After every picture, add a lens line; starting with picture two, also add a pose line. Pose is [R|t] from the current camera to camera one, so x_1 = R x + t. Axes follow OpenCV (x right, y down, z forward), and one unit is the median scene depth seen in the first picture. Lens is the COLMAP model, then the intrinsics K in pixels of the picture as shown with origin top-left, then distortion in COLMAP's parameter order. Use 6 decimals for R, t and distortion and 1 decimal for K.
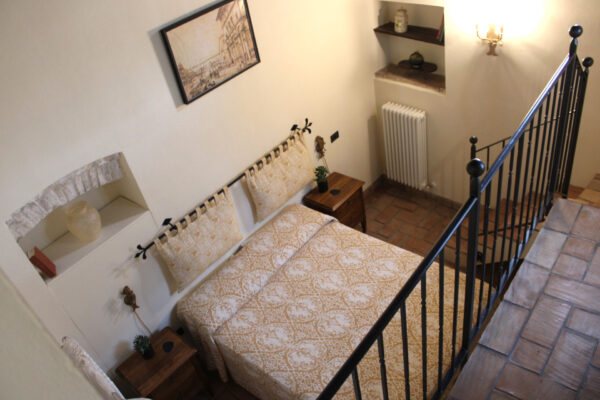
lens RADIAL K [[492.6, 0, 300.0], [0, 492.6, 200.0], [0, 0, 1]] dist [-0.135183, 0.005538]
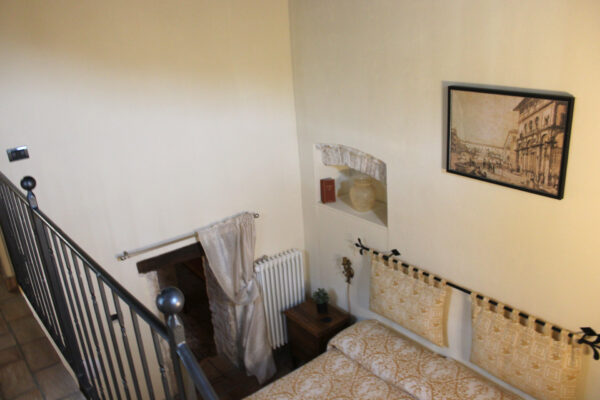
lens RADIAL K [[492.6, 0, 300.0], [0, 492.6, 200.0], [0, 0, 1]] dist [-0.135183, 0.005538]
pose [[-0.177961, 0.512117, -0.840278, 0.587095], [-0.518375, 0.677033, 0.522411, -0.477389], [0.836431, 0.528548, 0.144983, 0.647592]]
